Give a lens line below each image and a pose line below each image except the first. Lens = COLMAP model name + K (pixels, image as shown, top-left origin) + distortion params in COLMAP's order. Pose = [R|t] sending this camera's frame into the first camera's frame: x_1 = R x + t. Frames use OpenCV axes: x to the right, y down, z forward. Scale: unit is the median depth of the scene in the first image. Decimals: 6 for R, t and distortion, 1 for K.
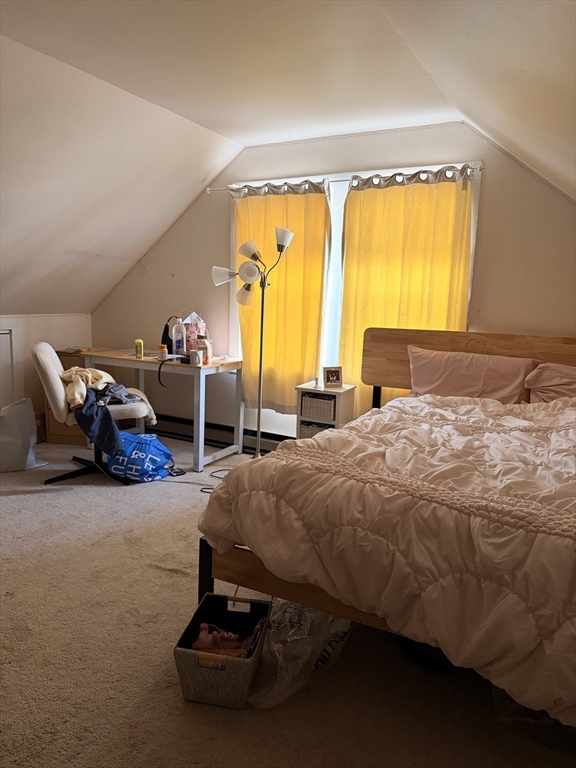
lens RADIAL K [[545.3, 0, 287.4], [0, 545.3, 388.3], [0, 0, 1]] dist [0.024015, -0.031280]
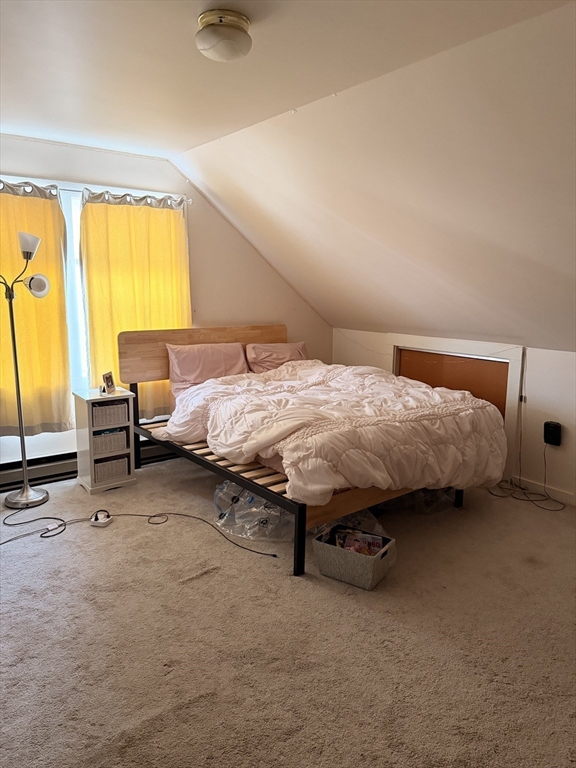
lens RADIAL K [[545.3, 0, 288.8], [0, 545.3, 382.5], [0, 0, 1]] dist [0.024015, -0.031280]
pose [[0.413007, -0.184033, 0.891940, -0.714030], [0.154481, 0.979335, 0.130533, -0.105237], [-0.897530, 0.083877, 0.432902, 0.240251]]
